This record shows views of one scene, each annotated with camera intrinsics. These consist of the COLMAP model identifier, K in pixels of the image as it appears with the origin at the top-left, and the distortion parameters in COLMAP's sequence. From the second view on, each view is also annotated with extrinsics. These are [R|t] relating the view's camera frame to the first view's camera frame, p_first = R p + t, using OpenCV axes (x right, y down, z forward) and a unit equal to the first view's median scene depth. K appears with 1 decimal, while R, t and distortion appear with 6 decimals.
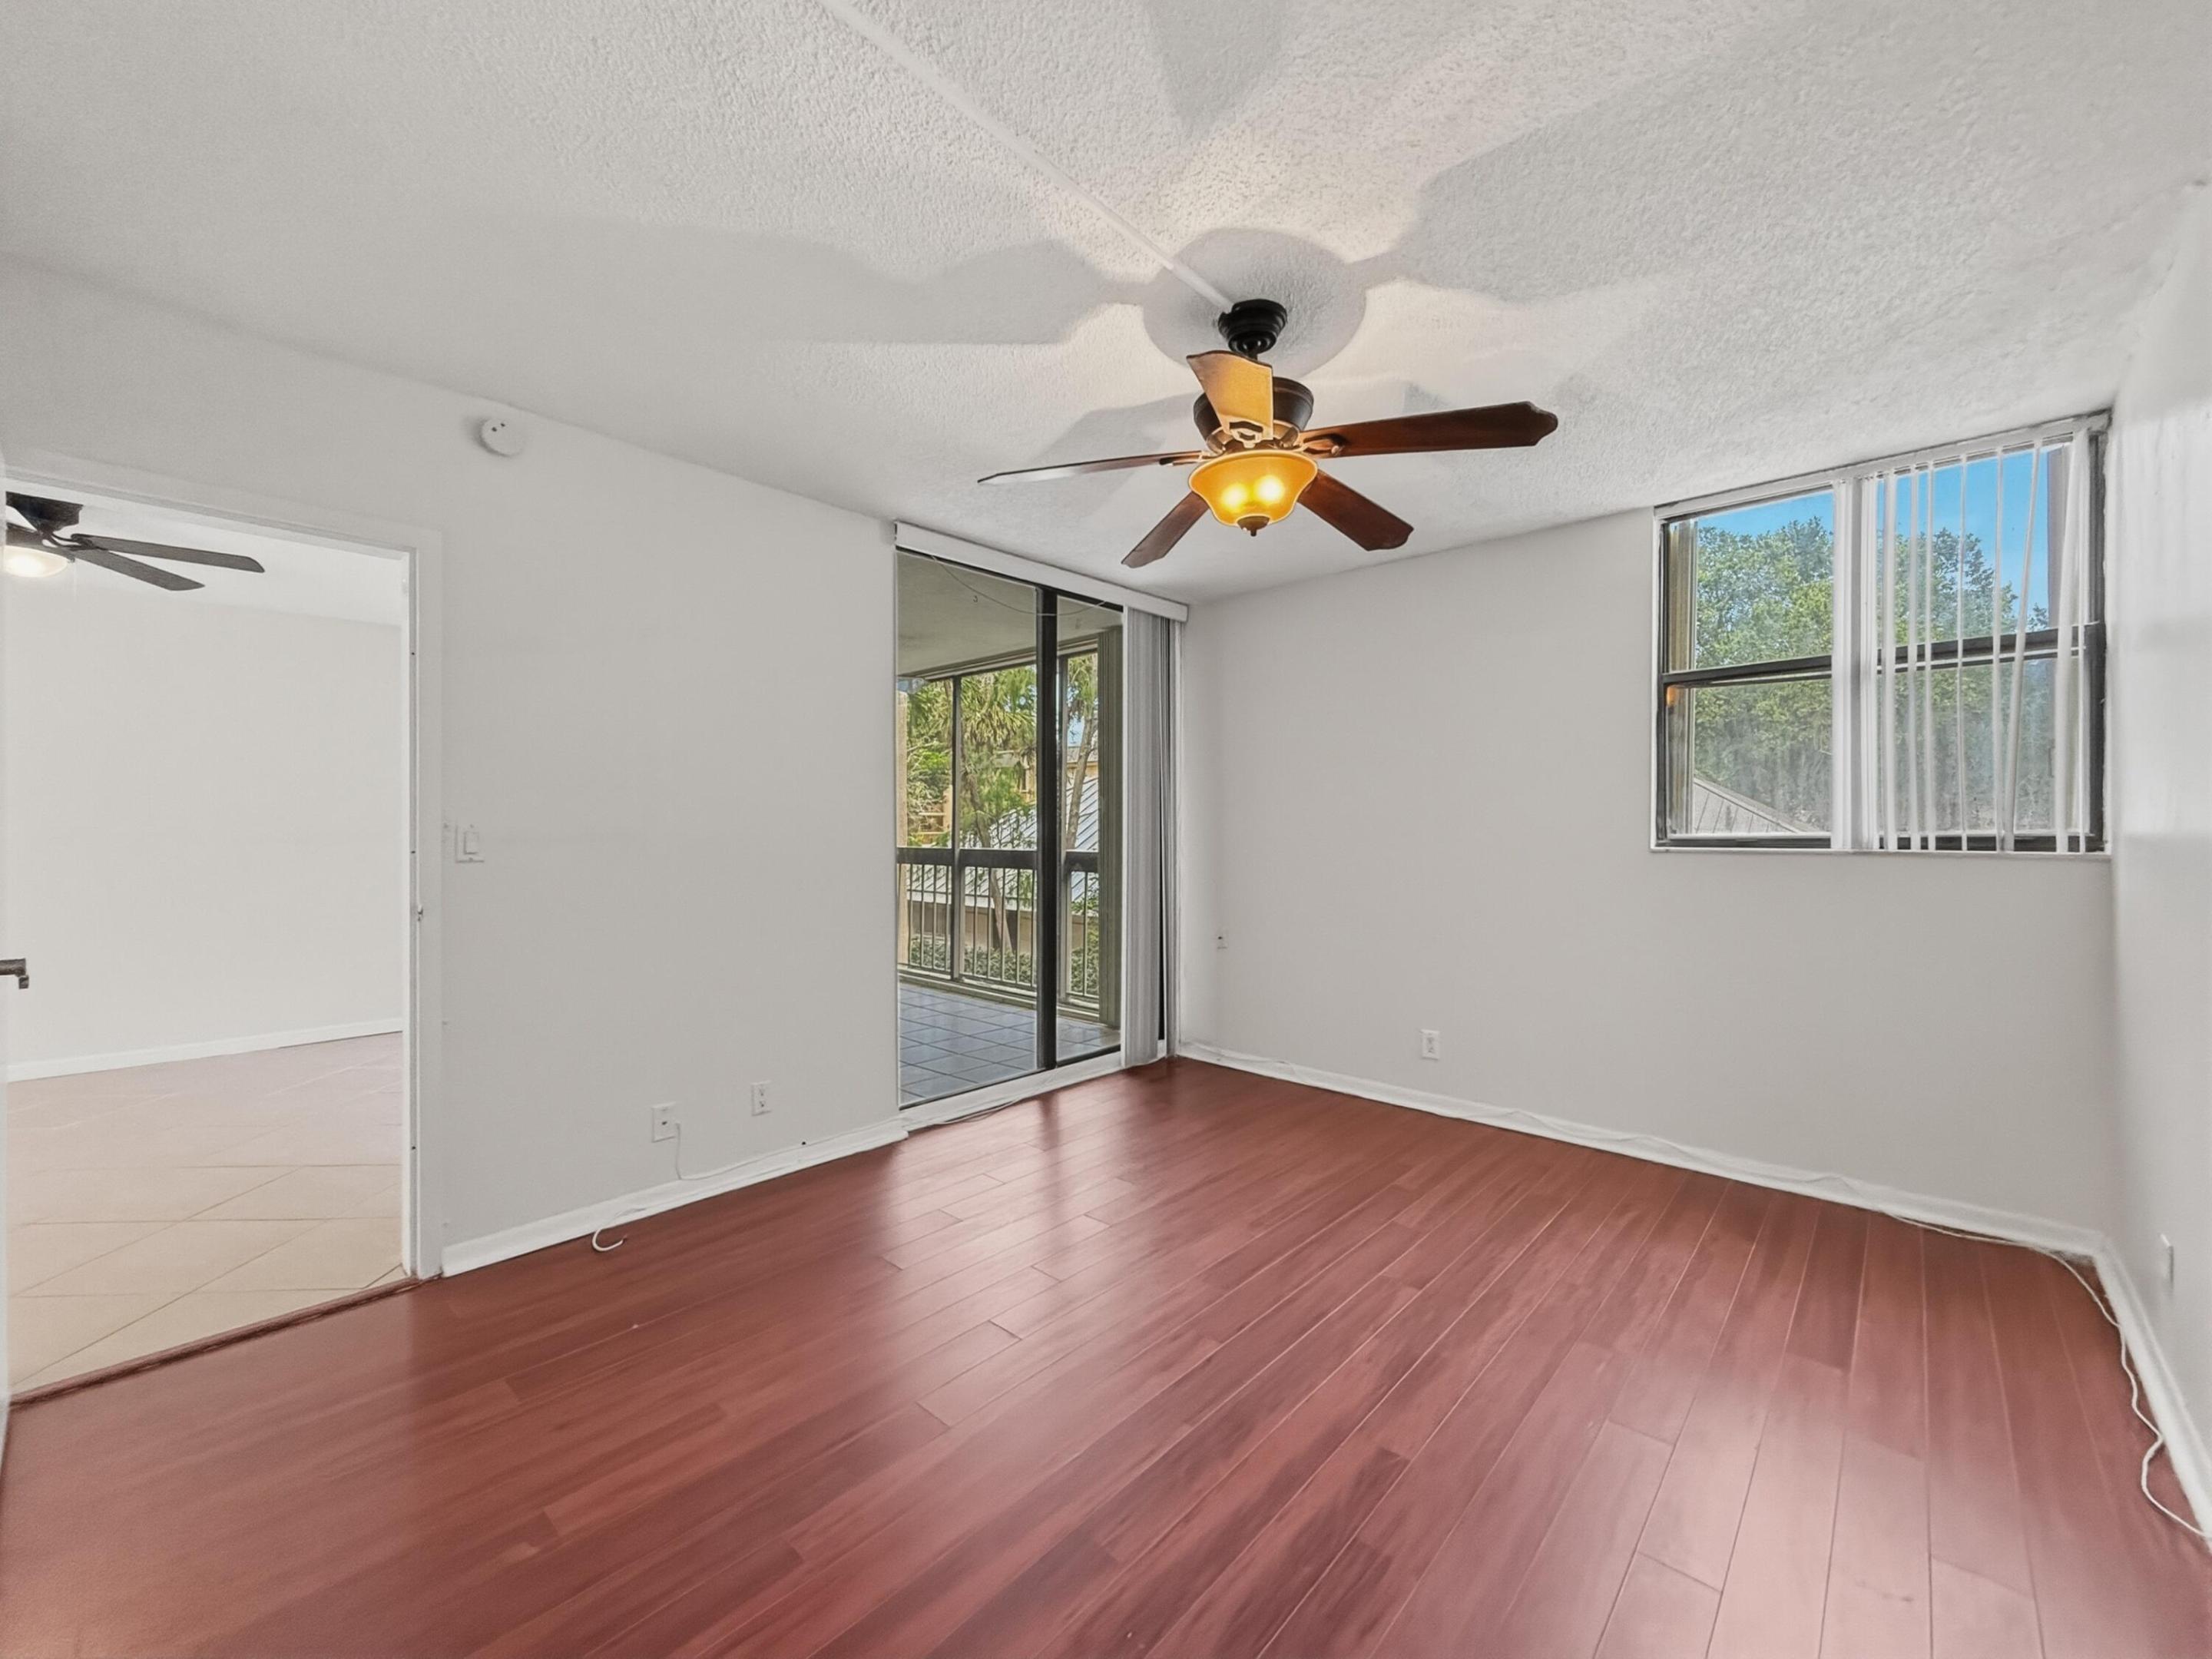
lens RADIAL K [[903.4, 0, 1115.3], [0, 903.4, 836.4], [0, 0, 1]] dist [0.004680, -0.000929]
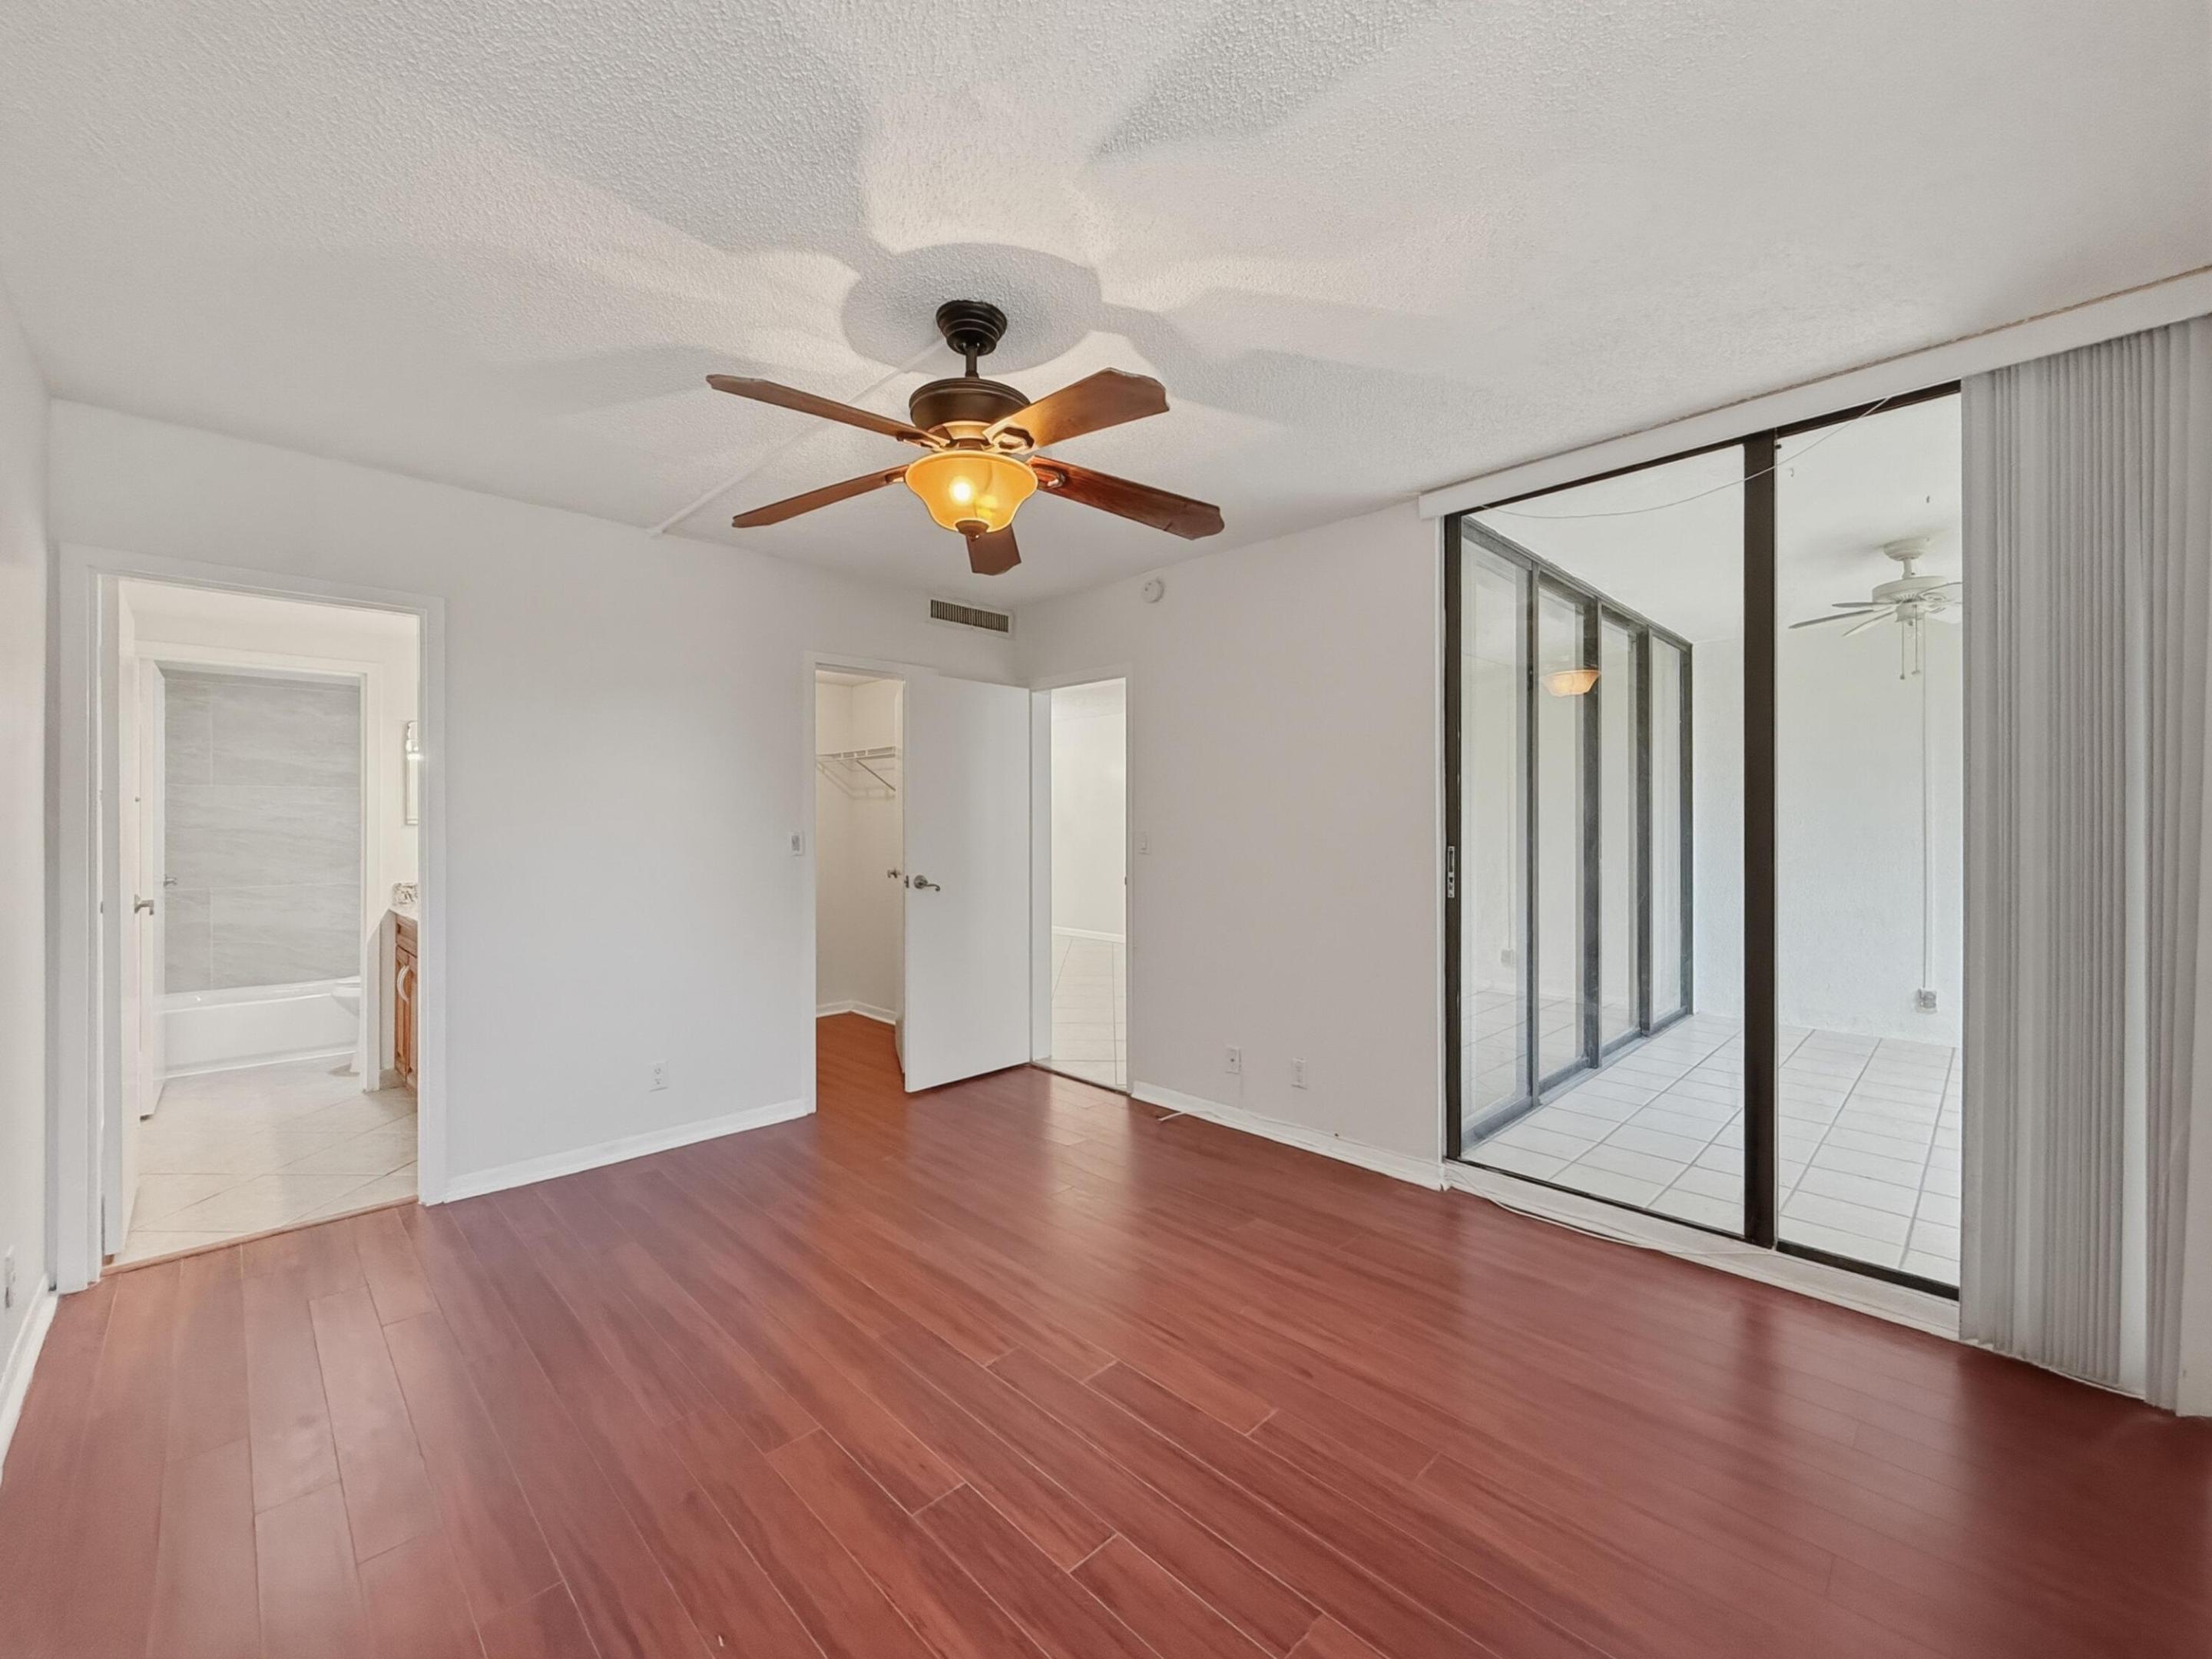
lens RADIAL K [[903.4, 0, 1087.7], [0, 903.4, 822.7], [0, 0, 1]] dist [0.004680, -0.000929]
pose [[-0.087033, -0.006376, -0.996185, 0.875584], [-0.003443, 0.999975, -0.006100, -0.019513], [0.996200, 0.002899, -0.087052, 0.956849]]
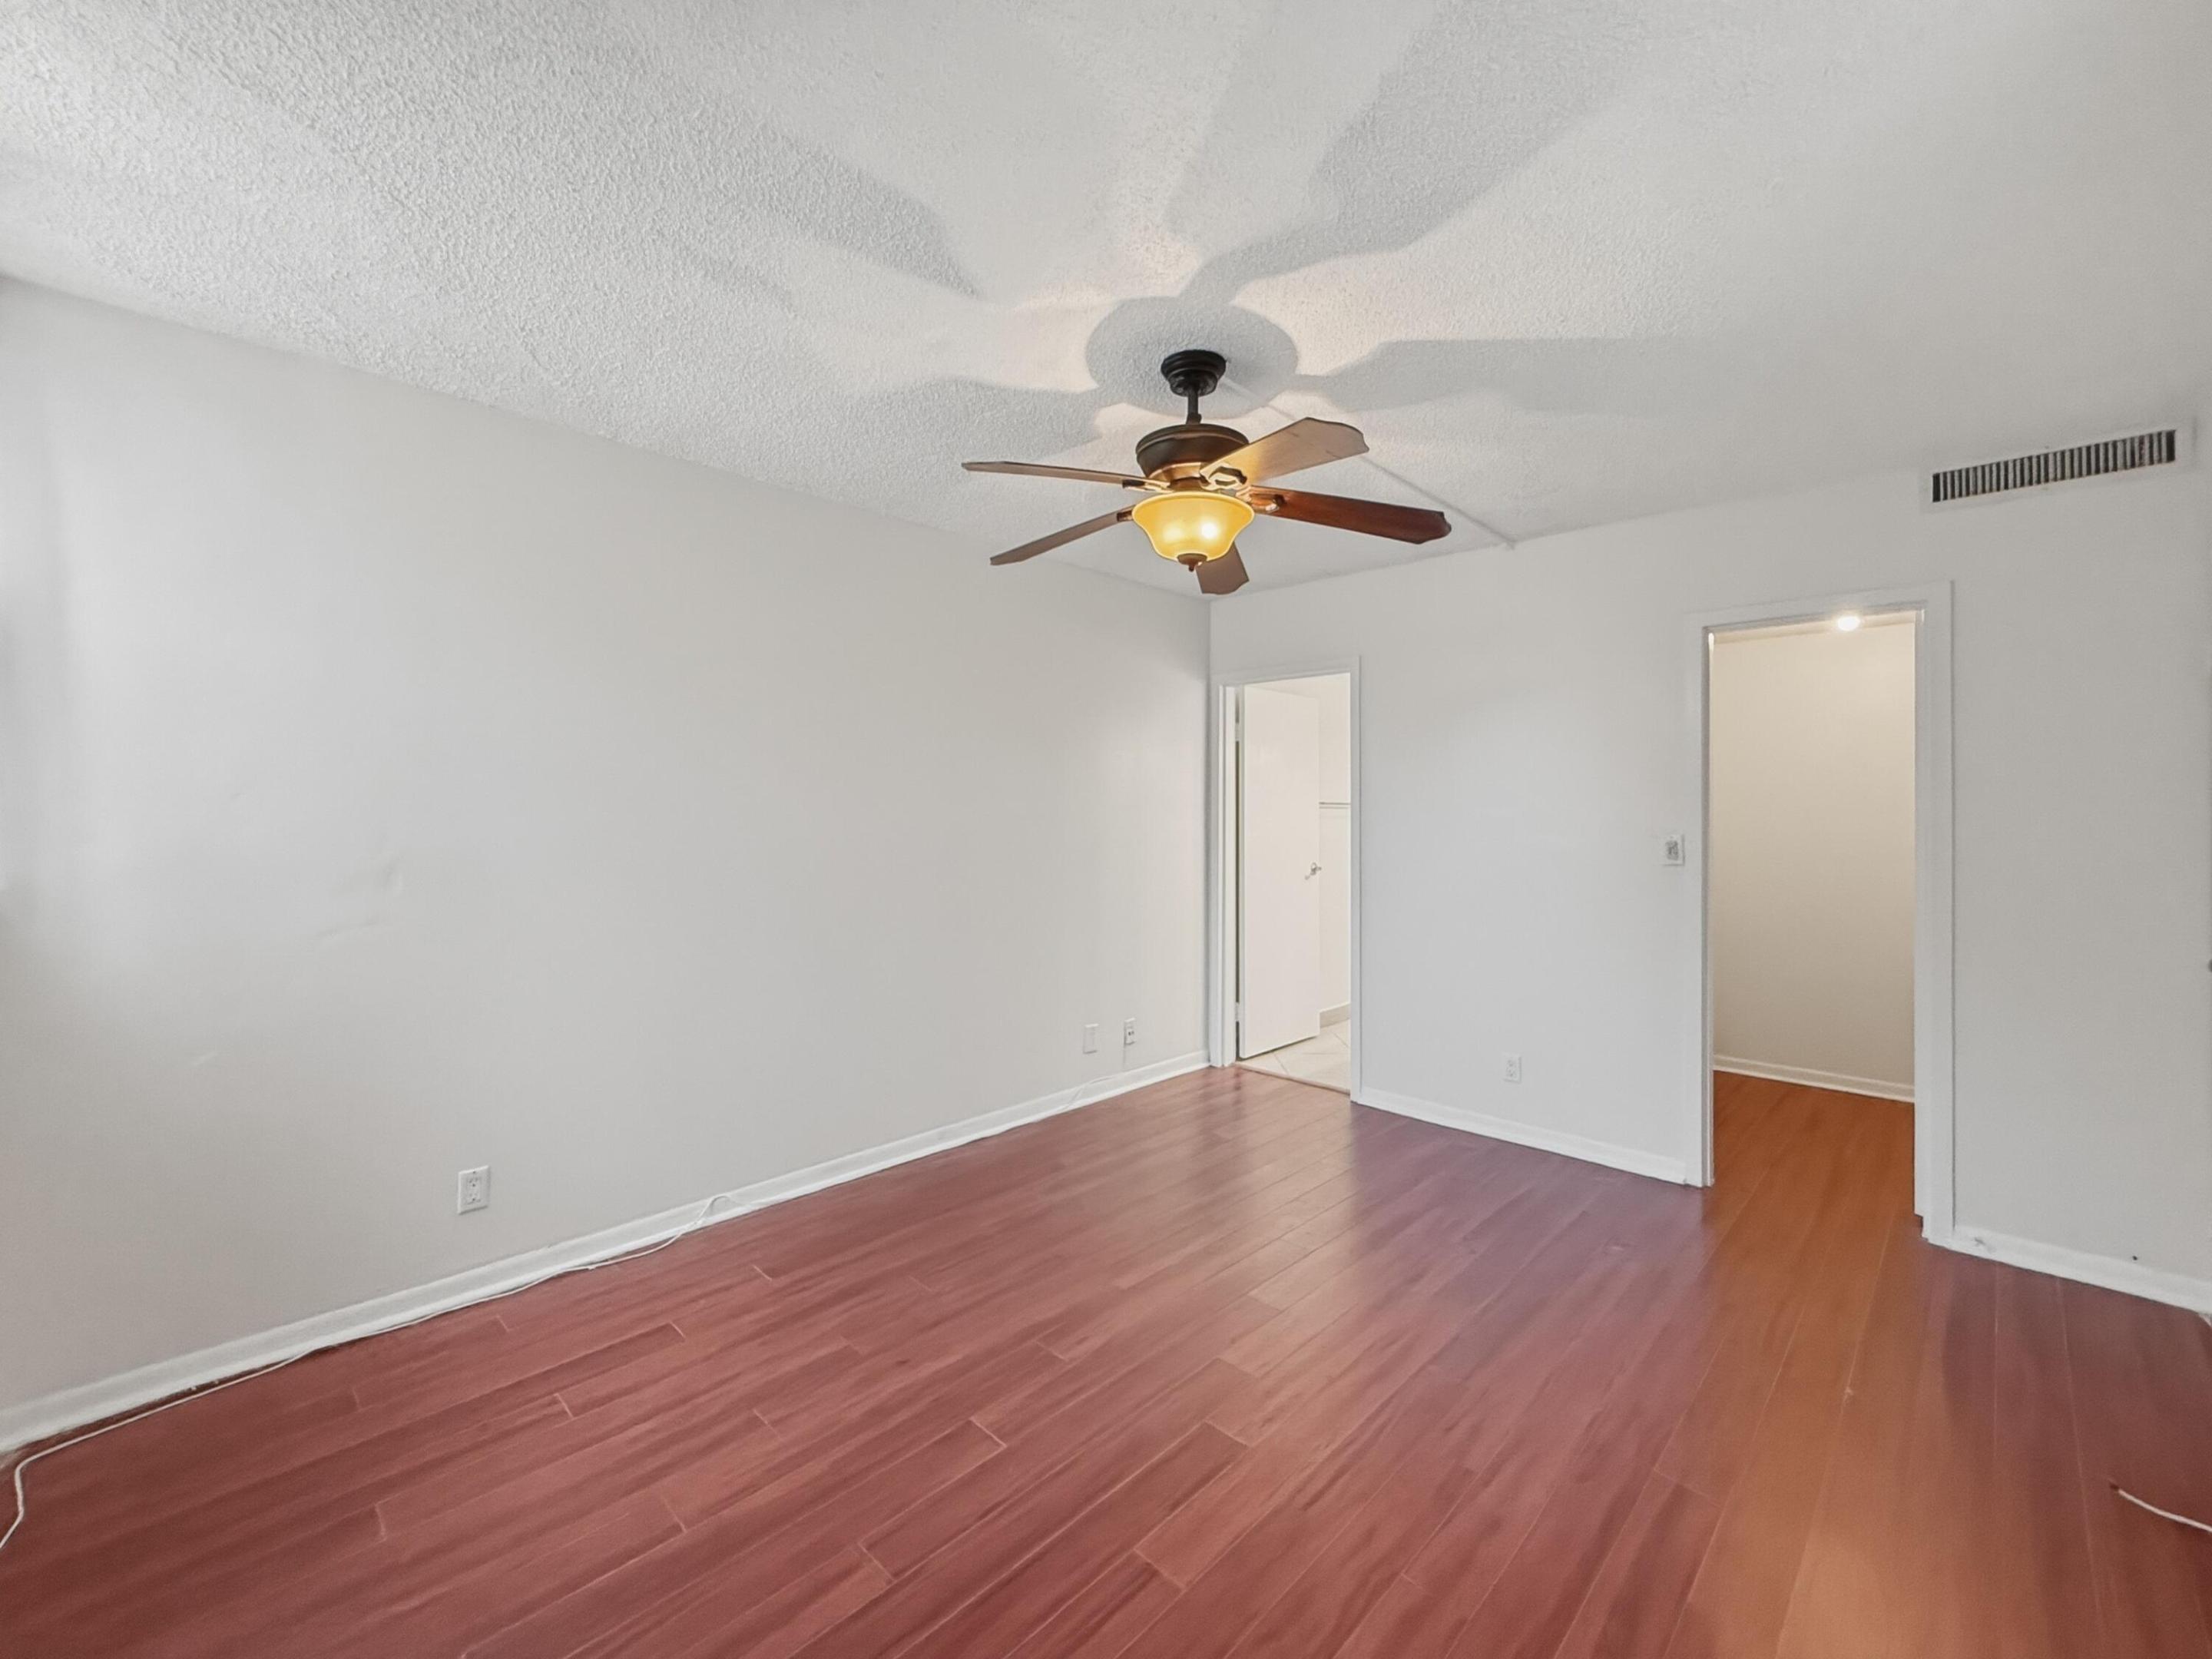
lens RADIAL K [[903.4, 0, 1101.4], [0, 903.4, 812.5], [0, 0, 1]] dist [0.004680, -0.000929]
pose [[-0.998835, -0.006574, 0.047806, 0.161207], [-0.005974, 0.999902, 0.012688, -0.057045], [-0.047885, 0.012388, -0.998776, 1.619274]]
